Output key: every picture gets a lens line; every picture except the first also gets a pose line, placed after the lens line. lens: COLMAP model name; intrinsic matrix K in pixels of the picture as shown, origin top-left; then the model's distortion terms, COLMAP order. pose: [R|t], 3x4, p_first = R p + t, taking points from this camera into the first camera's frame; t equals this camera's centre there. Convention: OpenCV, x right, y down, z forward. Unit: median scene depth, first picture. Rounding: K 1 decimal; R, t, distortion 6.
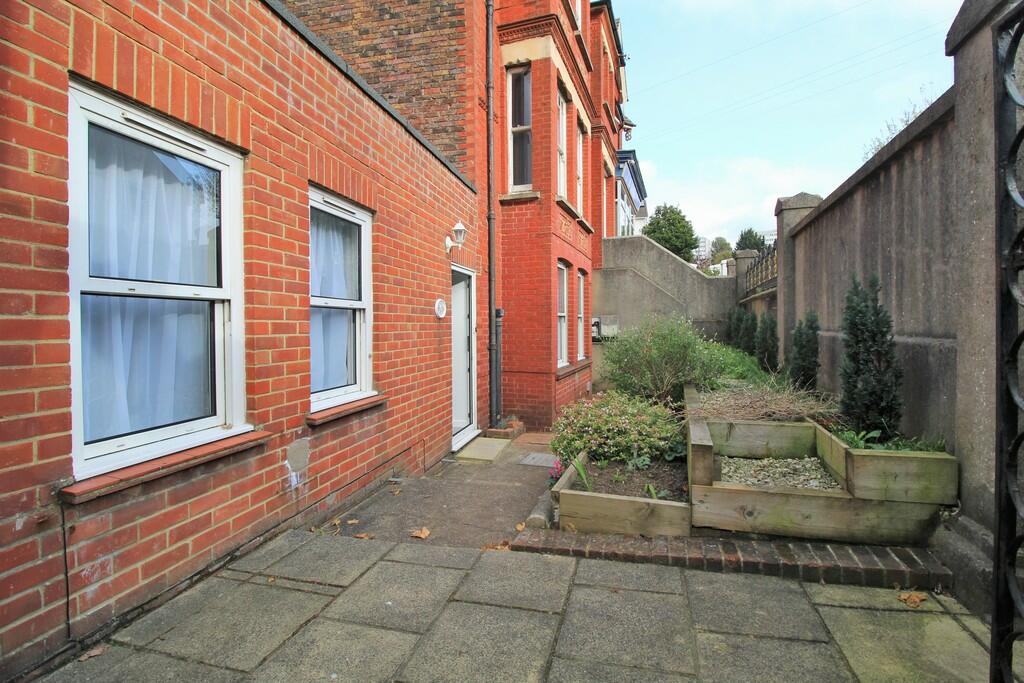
lens RADIAL K [[475.5, 0, 519.7], [0, 475.5, 328.7], [0, 0, 1]] dist [0.001007, -0.013886]
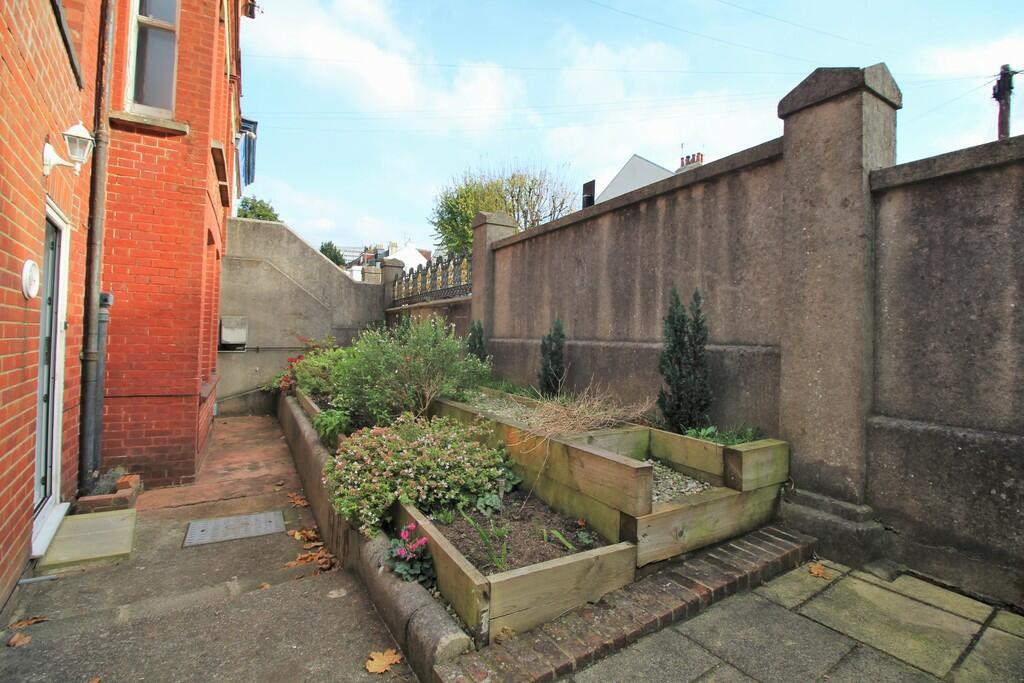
lens RADIAL K [[475.5, 0, 519.7], [0, 475.5, 328.7], [0, 0, 1]] dist [0.001007, -0.013886]
pose [[0.660168, 0.037939, 0.750159, -0.288550], [-0.022283, 0.999273, -0.030927, 0.020094], [-0.750787, 0.003701, 0.660534, 0.427142]]
